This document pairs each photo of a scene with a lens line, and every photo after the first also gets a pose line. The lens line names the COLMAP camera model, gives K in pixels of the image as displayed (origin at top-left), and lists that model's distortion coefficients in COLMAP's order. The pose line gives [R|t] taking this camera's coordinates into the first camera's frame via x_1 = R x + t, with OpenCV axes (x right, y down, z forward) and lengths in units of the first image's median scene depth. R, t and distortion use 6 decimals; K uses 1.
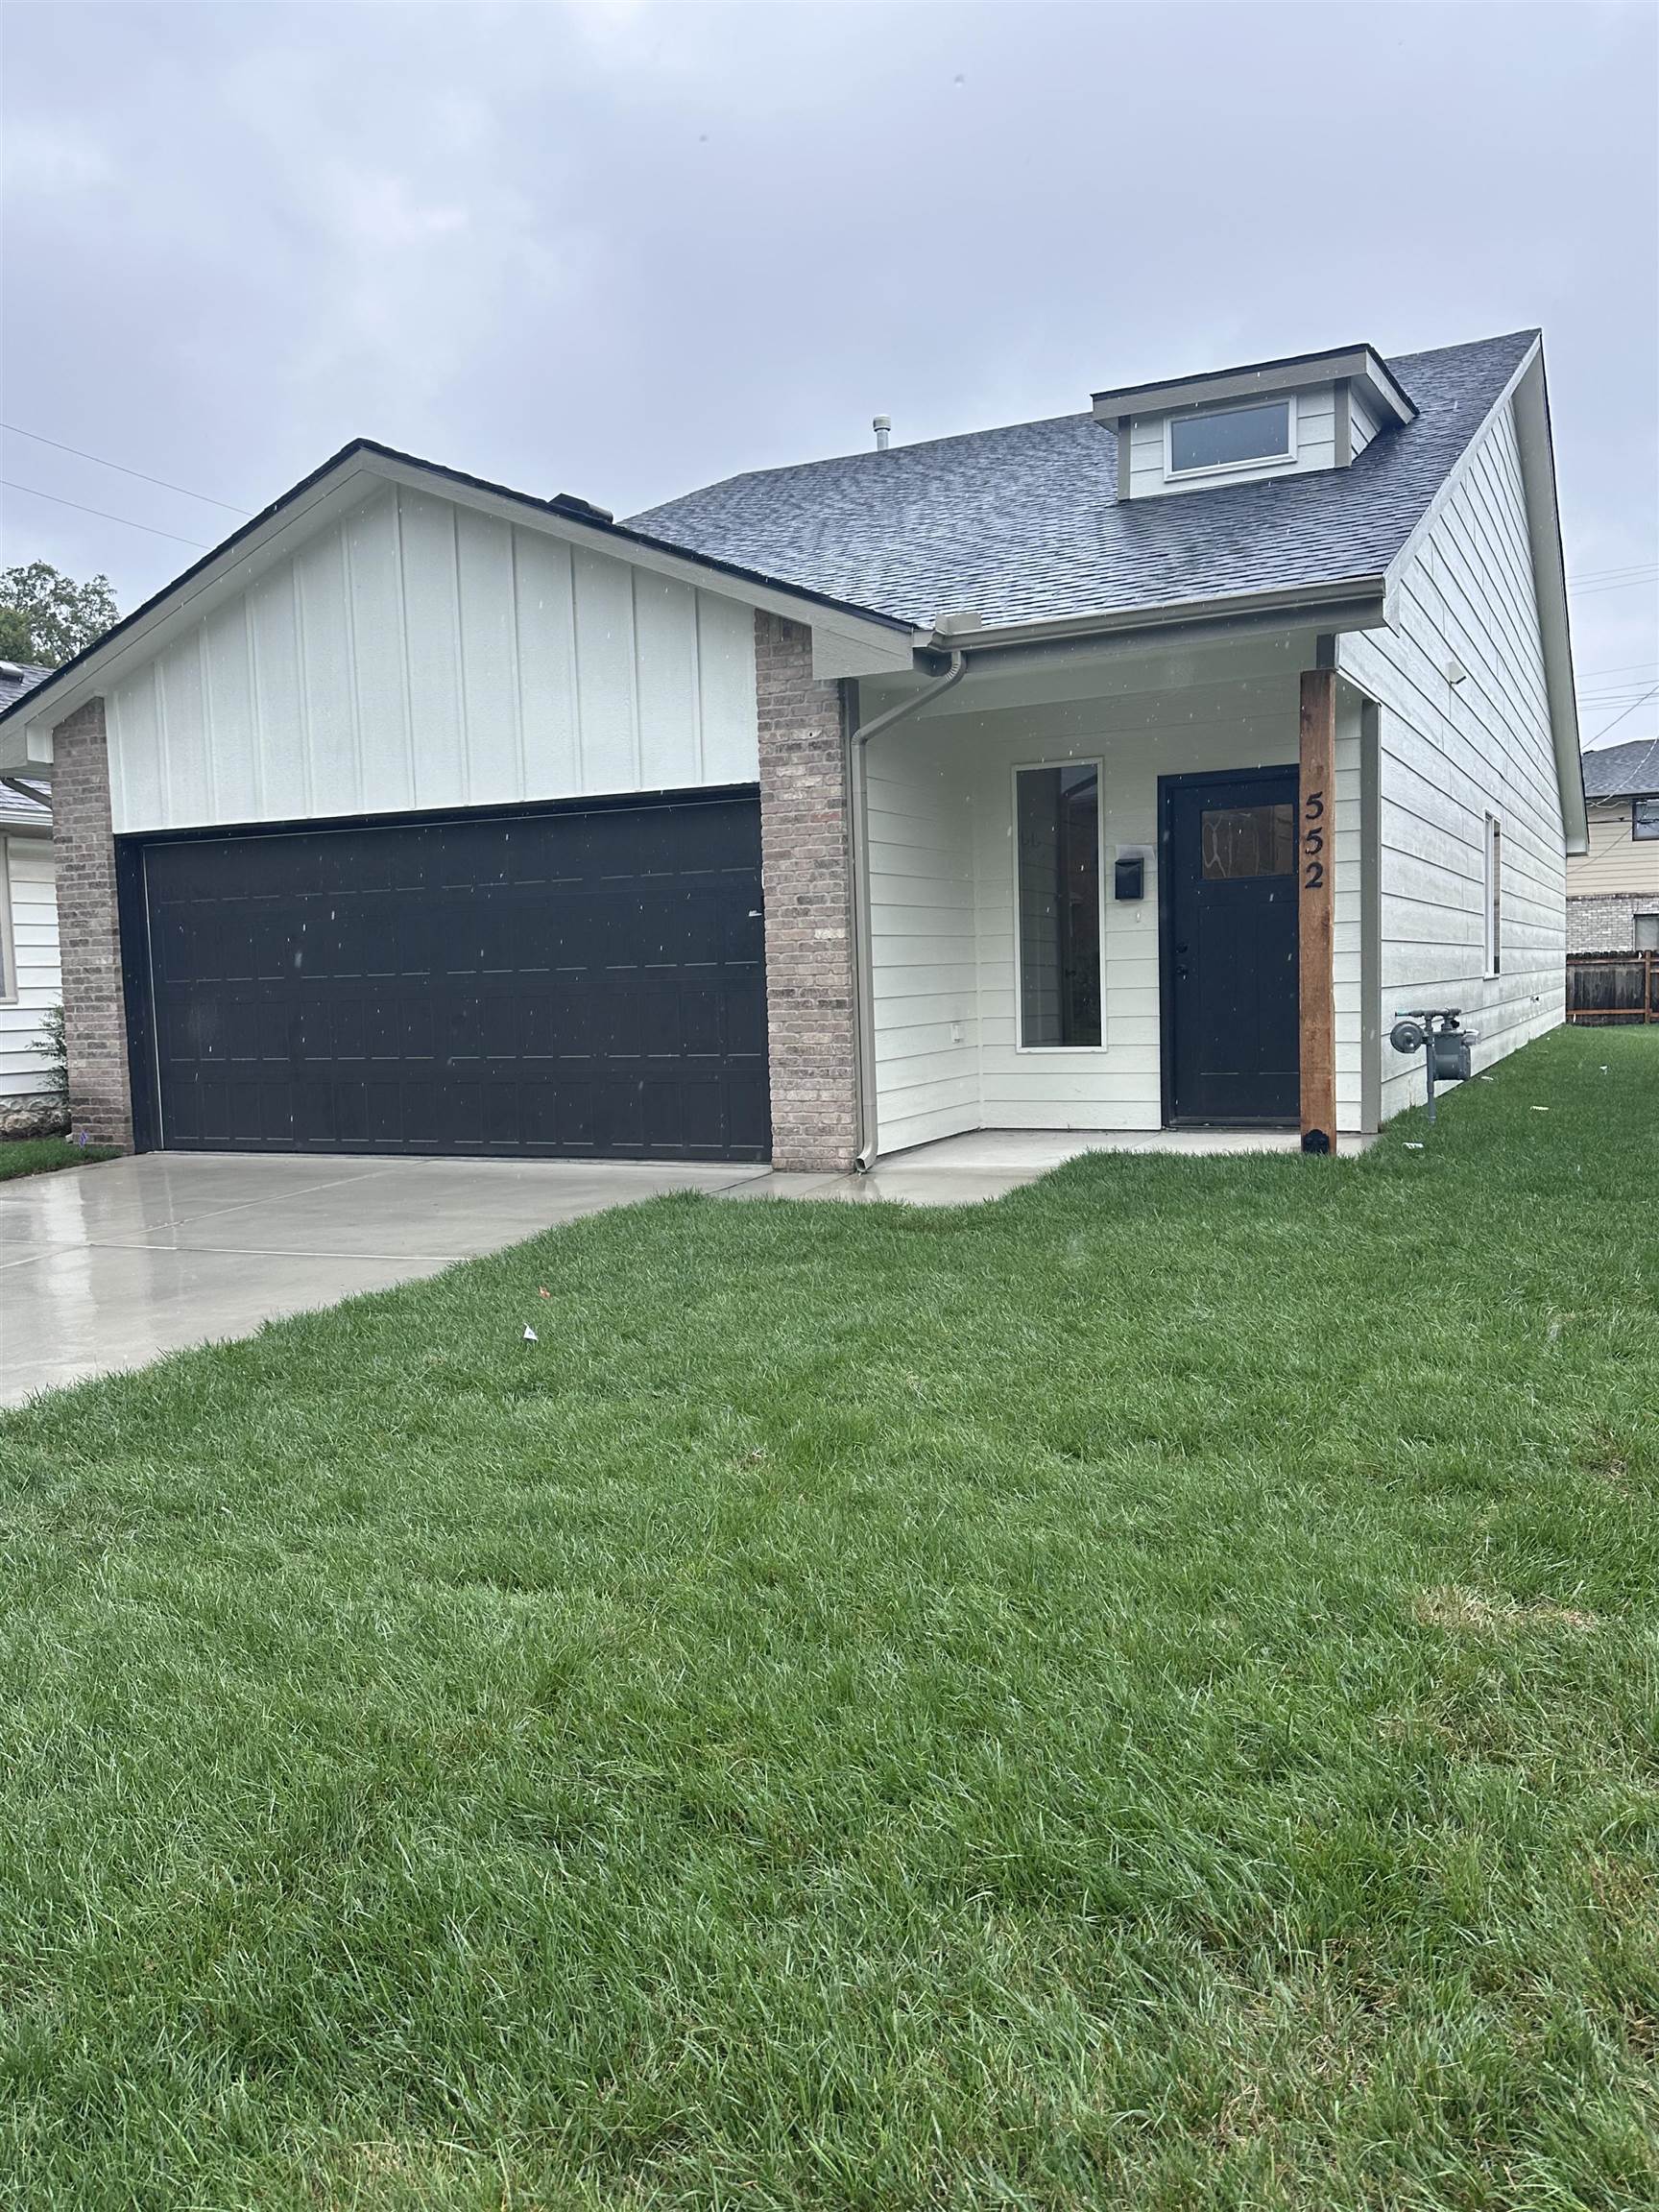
lens RADIAL K [[1698.7, 0, 829.5], [0, 1698.7, 1106.0], [0, 0, 1]] dist [0.218853, -0.462058]
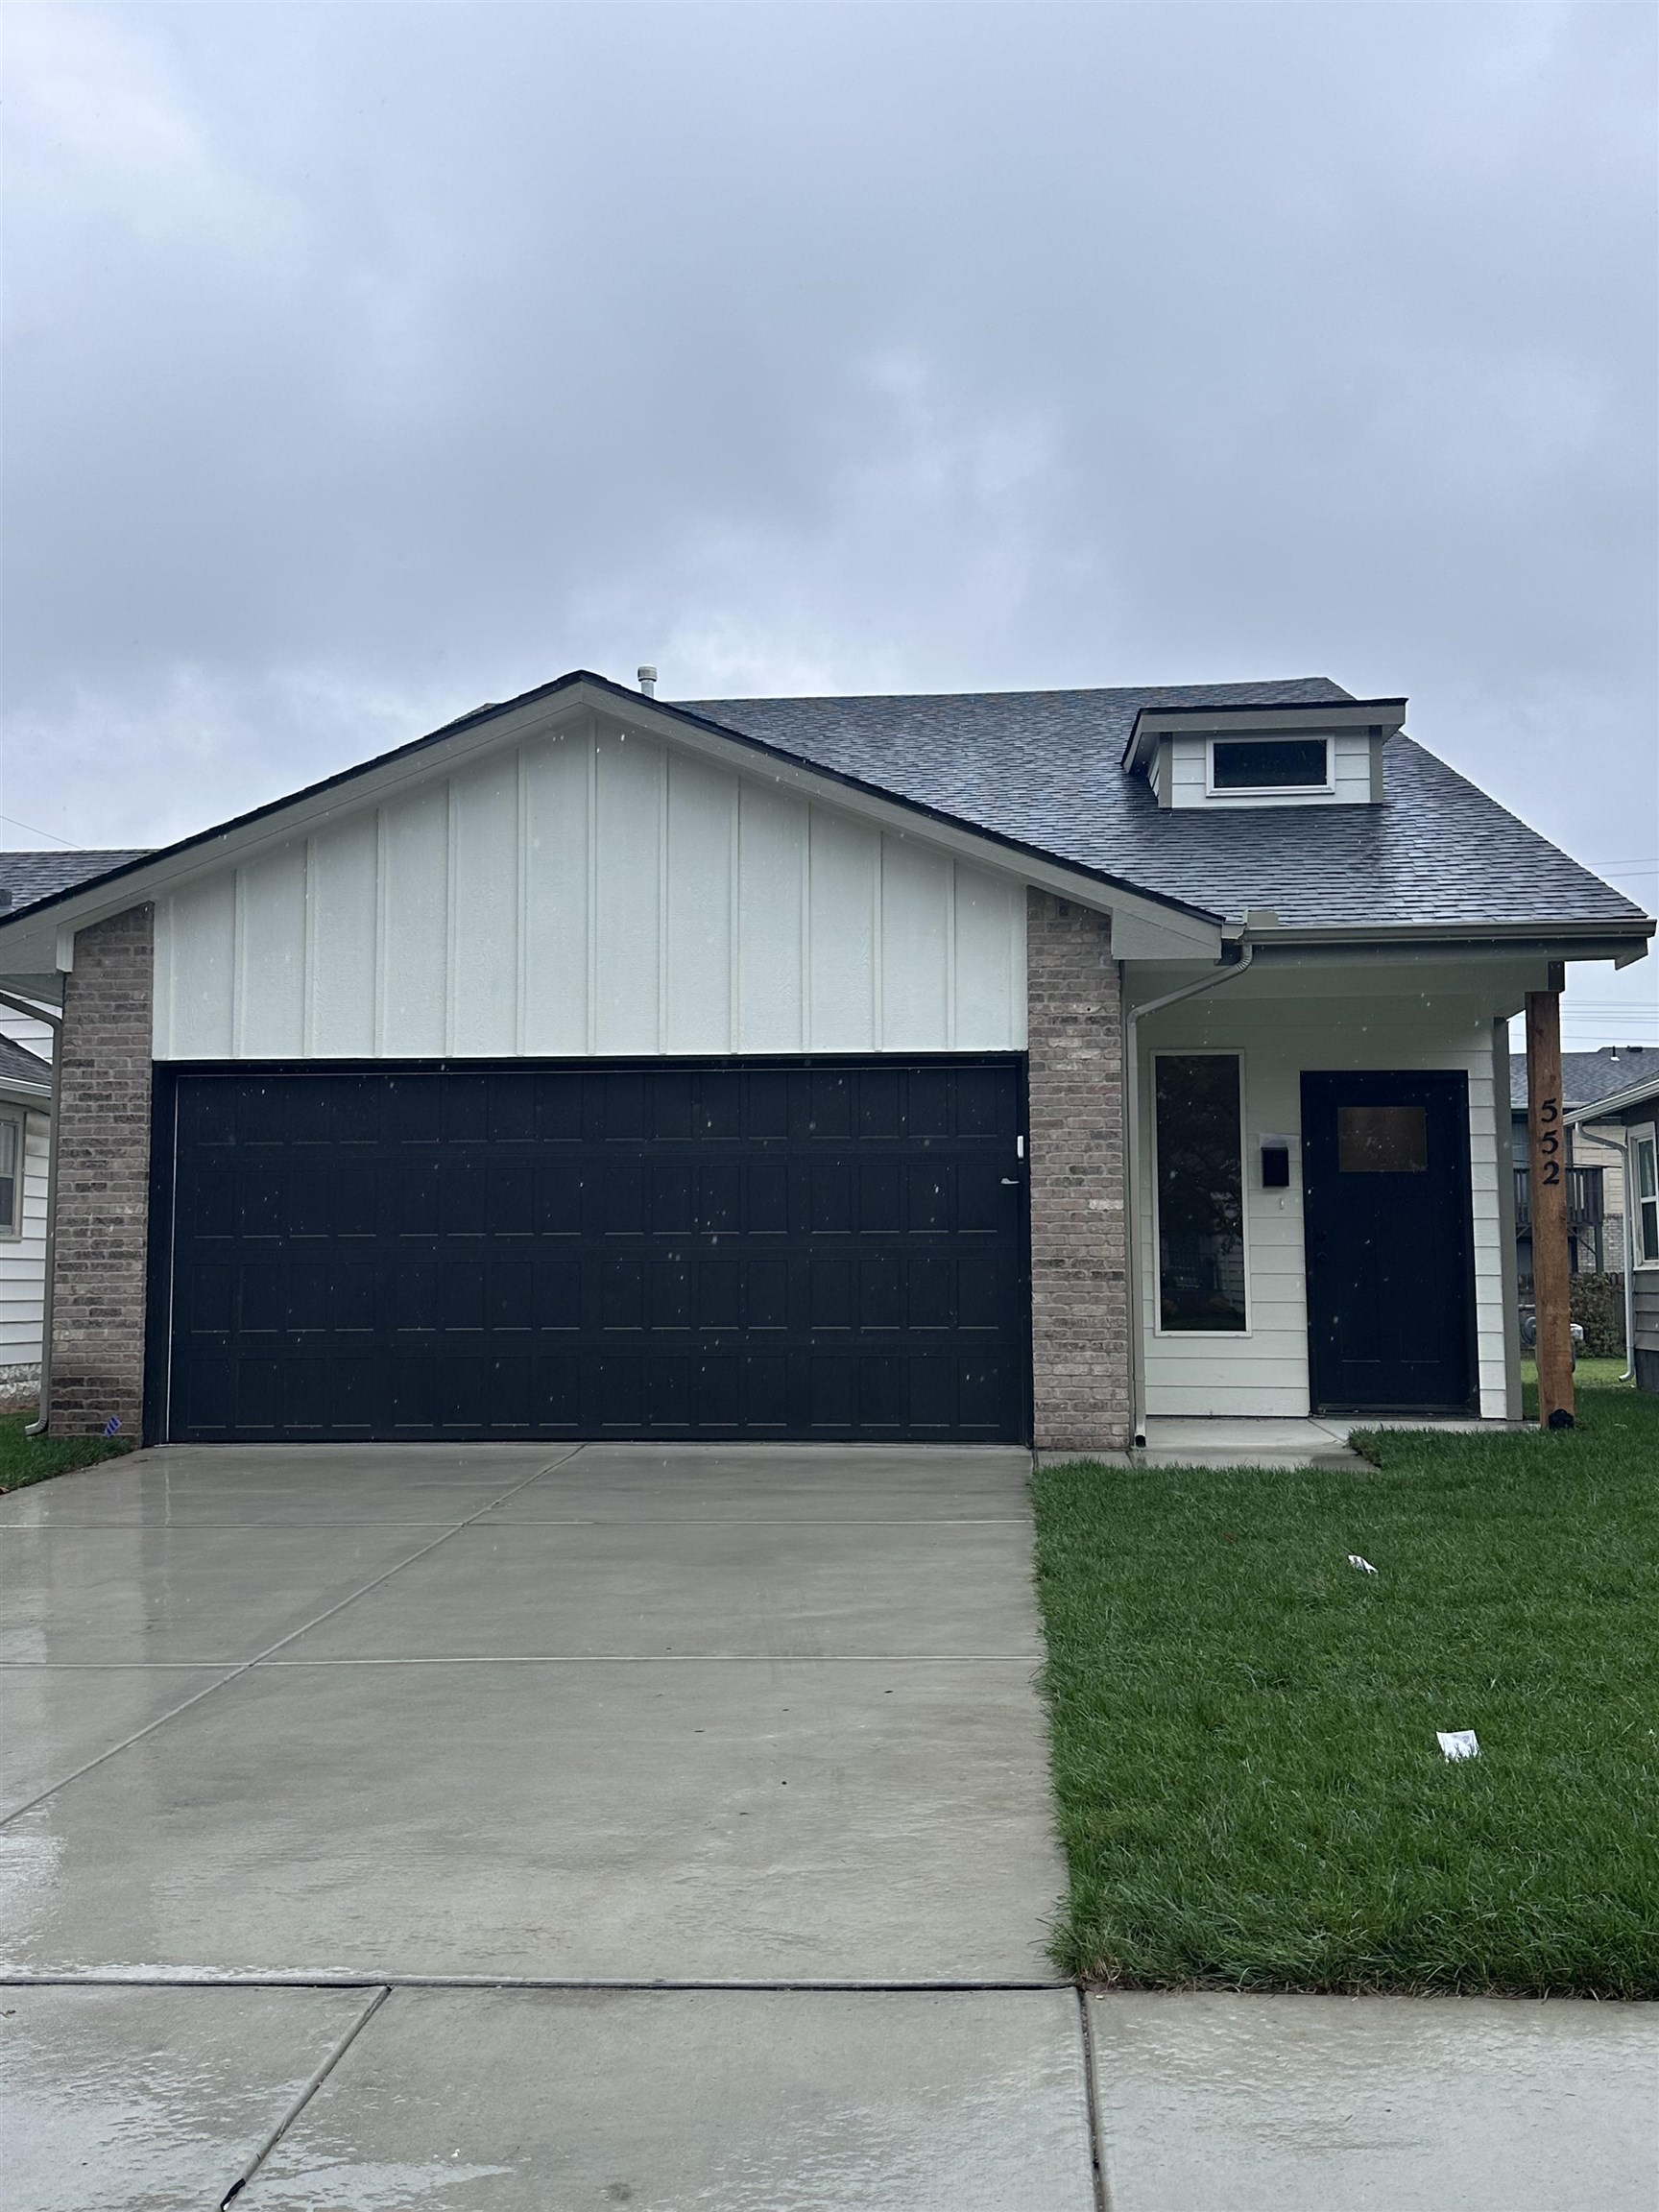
lens RADIAL K [[2089.3, 0, 829.5], [0, 2089.3, 1106.0], [0, 0, 1]] dist [0.151218, 0.003210]
pose [[0.933454, 0.059062, 0.353802, -0.561129], [-0.000396, 0.986520, -0.163640, 0.040257], [-0.358698, 0.152611, 0.920894, -0.072237]]
